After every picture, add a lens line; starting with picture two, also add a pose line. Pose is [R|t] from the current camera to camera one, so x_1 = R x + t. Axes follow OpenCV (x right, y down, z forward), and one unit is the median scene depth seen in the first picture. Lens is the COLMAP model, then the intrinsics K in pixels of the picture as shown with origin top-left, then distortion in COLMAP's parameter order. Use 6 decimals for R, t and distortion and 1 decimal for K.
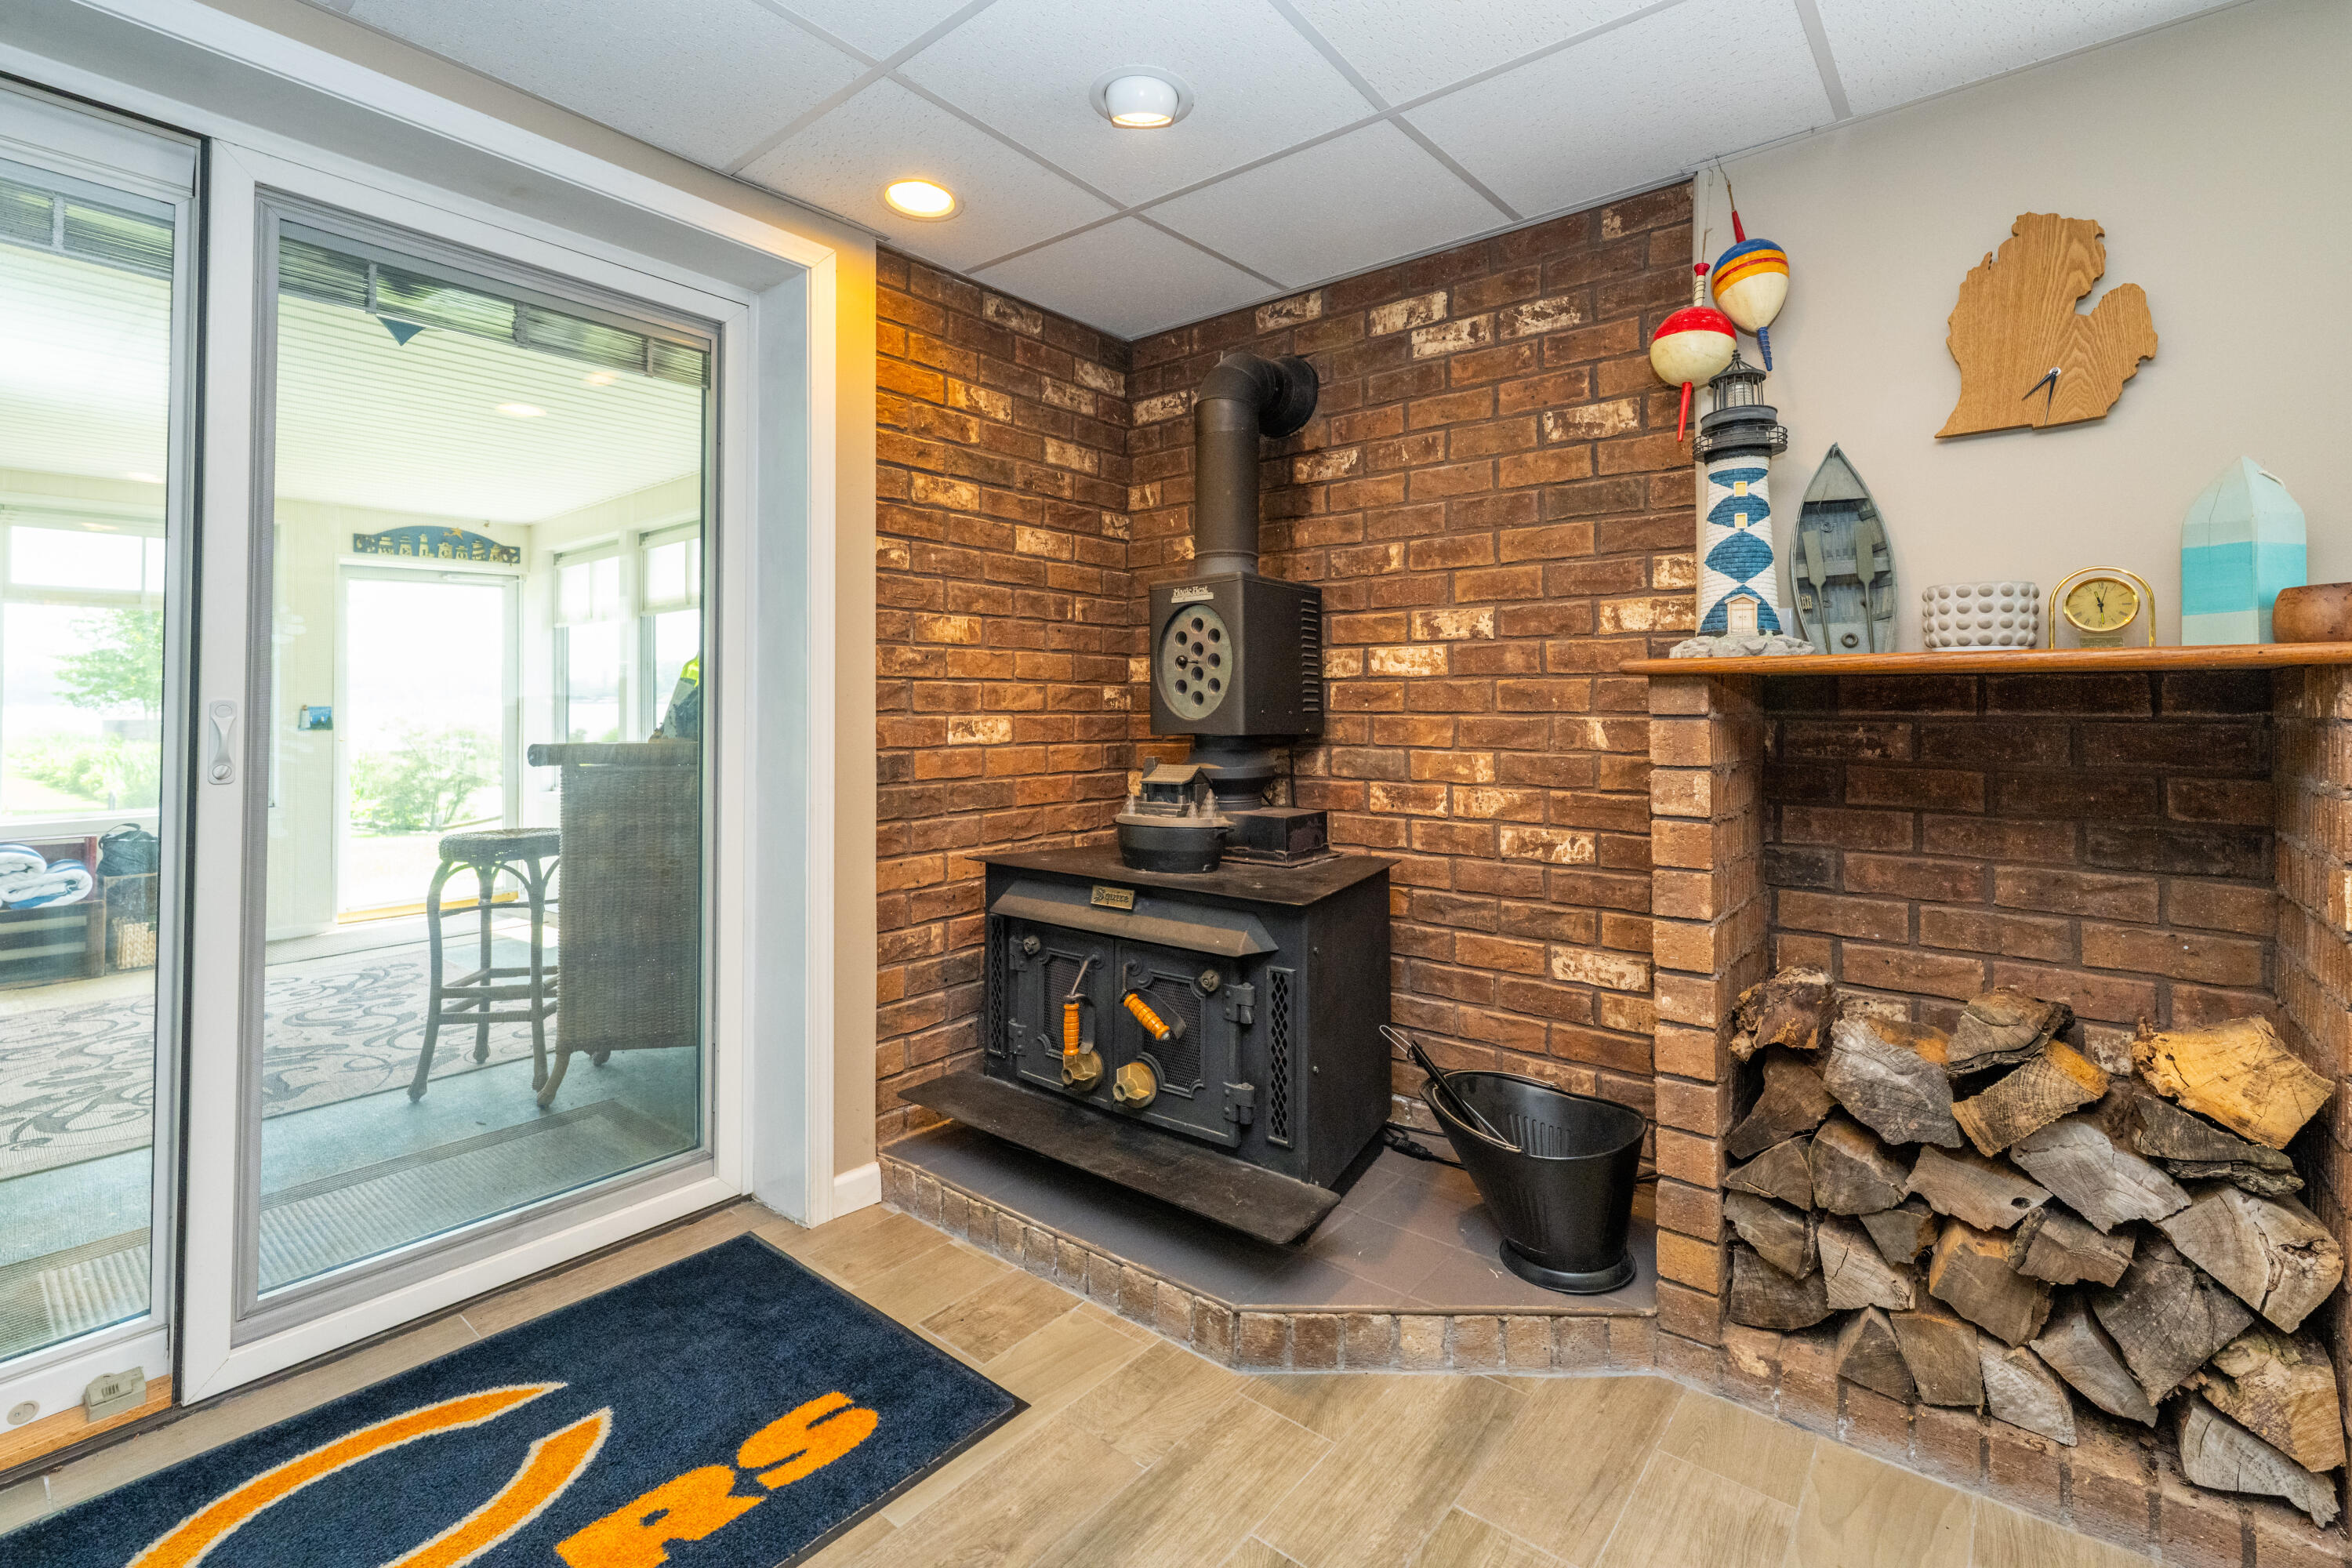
lens RADIAL K [[998.9, 0, 1194.6], [0, 998.9, 699.7], [0, 0, 1]] dist [0.006091, -0.000323]
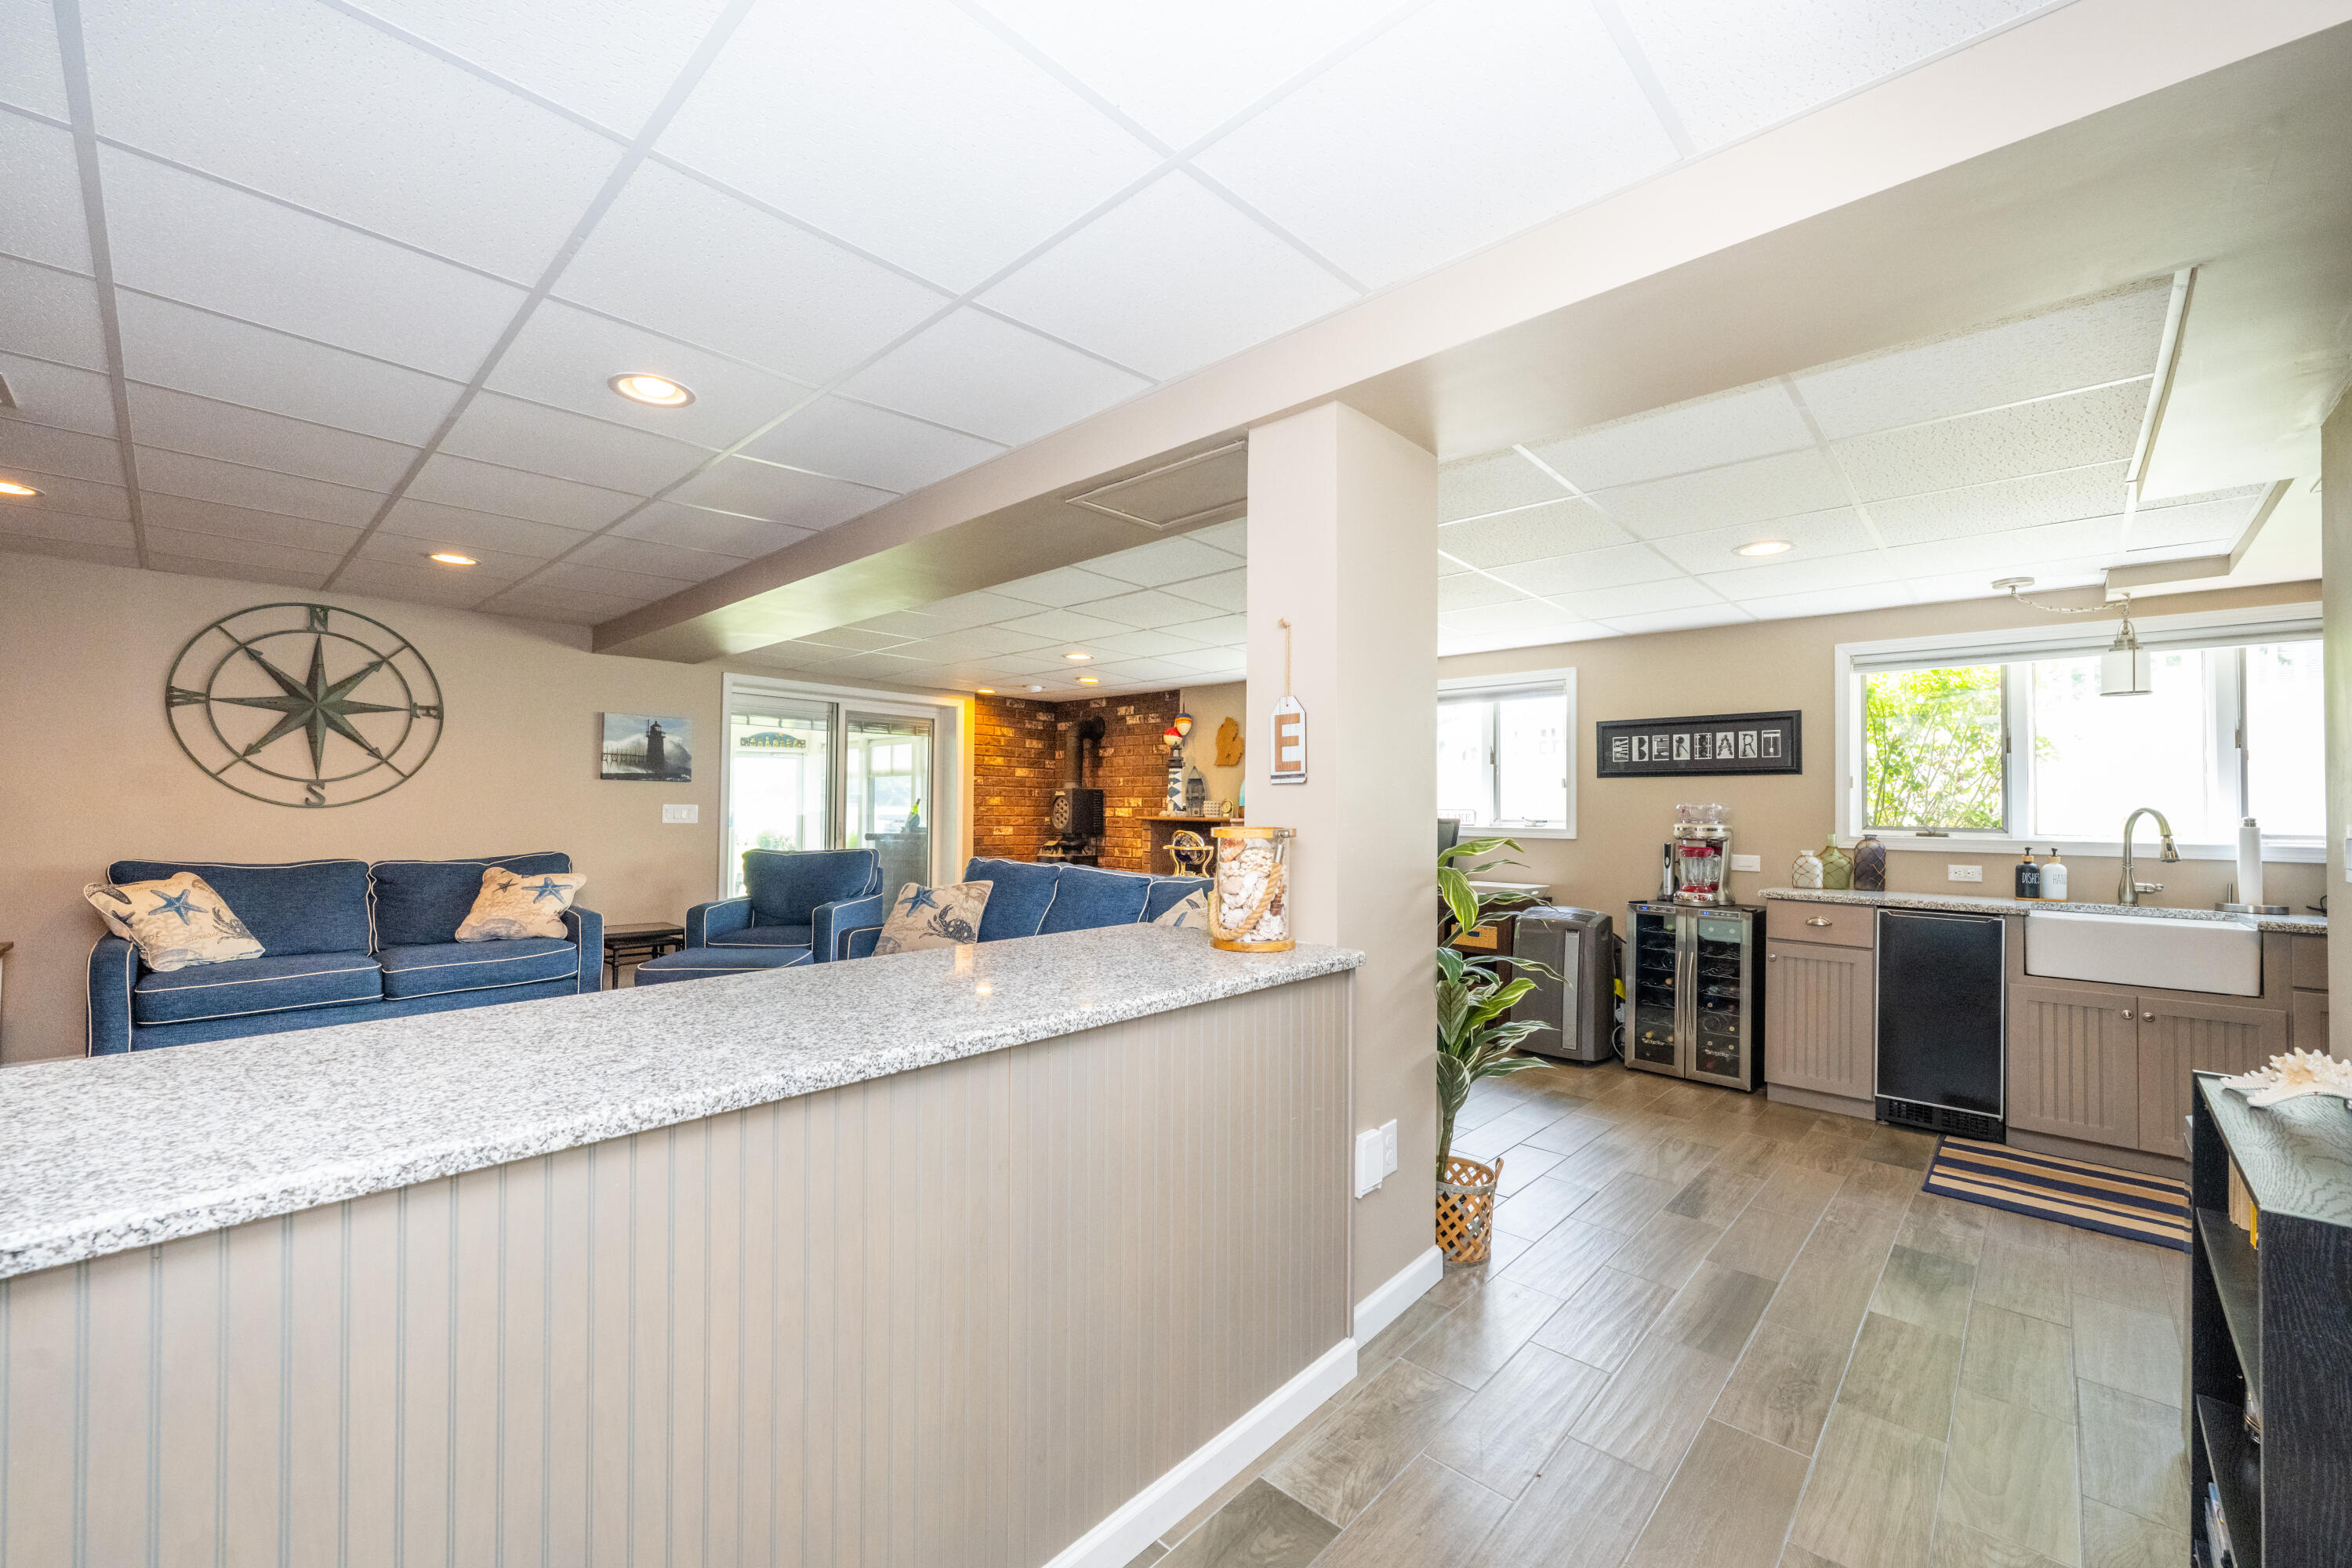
lens RADIAL K [[962.3, 0, 1157.0], [0, 962.3, 808.3], [0, 0, 1]] dist [-0.000146, 0.000868]
pose [[0.994135, 0.009144, -0.107763, 0.713316], [-0.008164, 0.999921, 0.009532, -0.088095], [0.107842, -0.008596, 0.994131, -2.386060]]
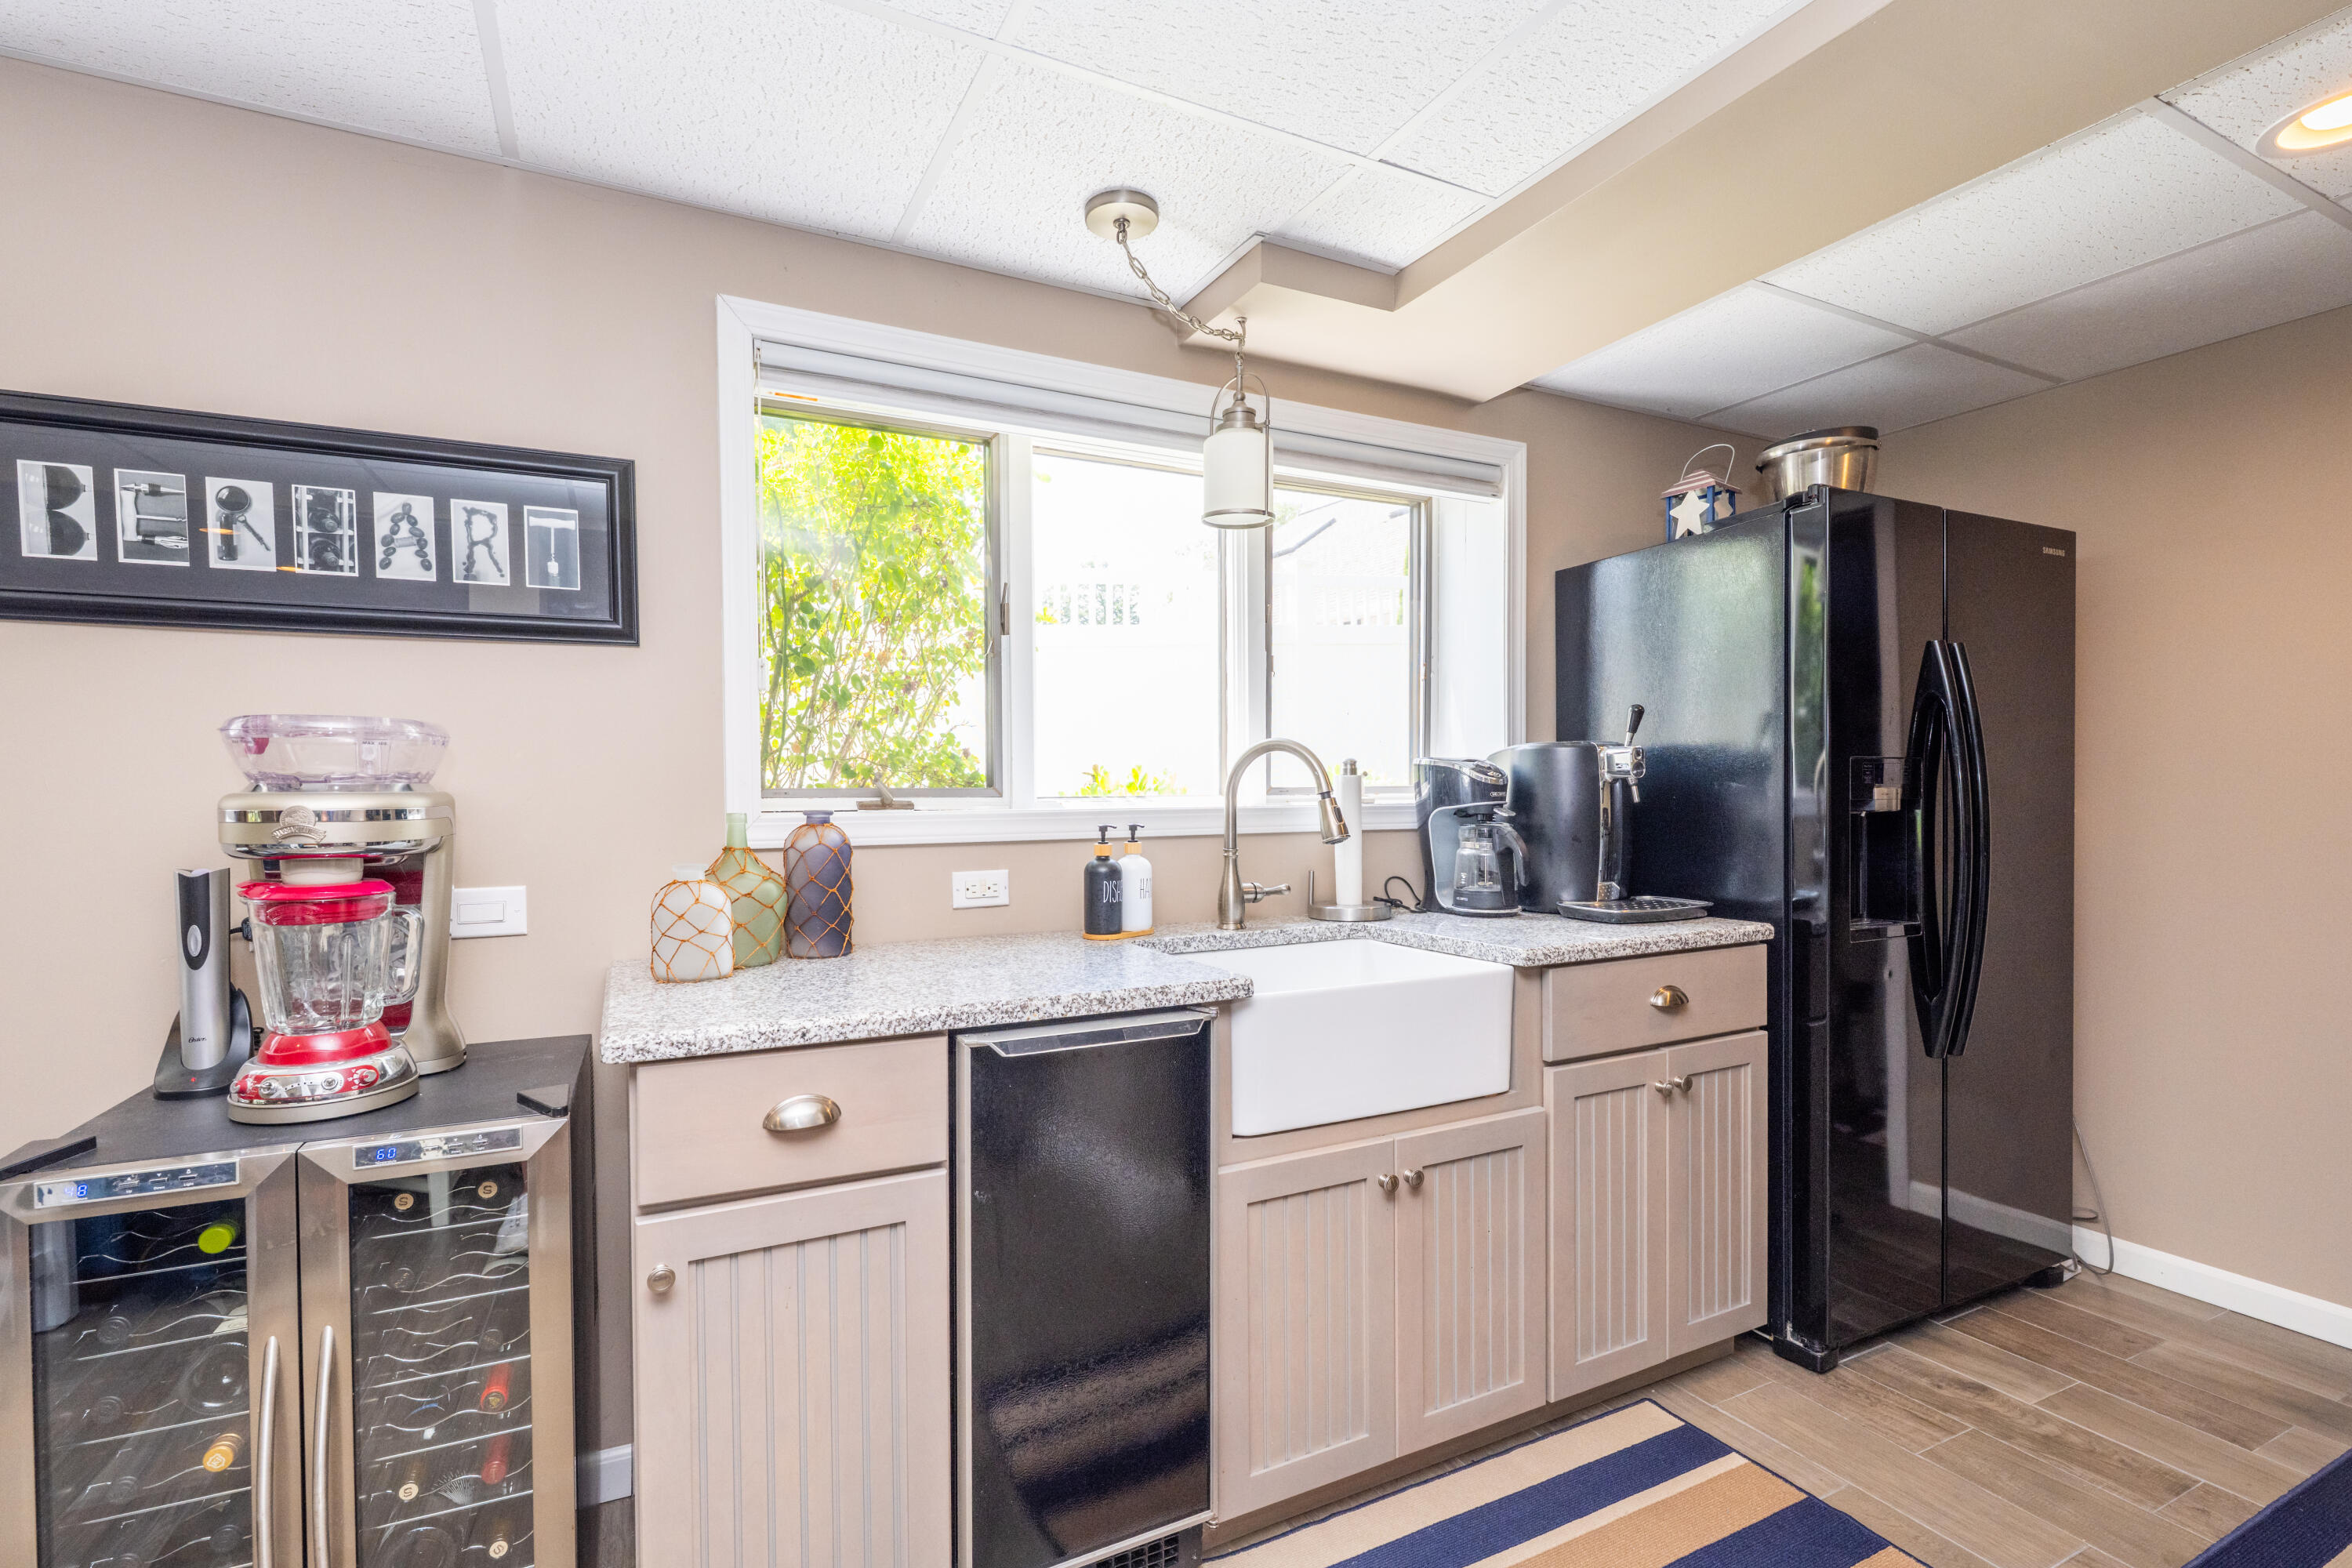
lens RADIAL K [[1053.6, 0, 1158.9], [0, 1053.6, 793.2], [0, 0, 1]] dist [-0.012508, 0.000587]
pose [[0.432458, -0.018838, 0.901457, 1.310845], [-0.002740, 0.999750, 0.022207, -0.060406], [-0.901650, -0.012074, 0.432299, -0.901778]]
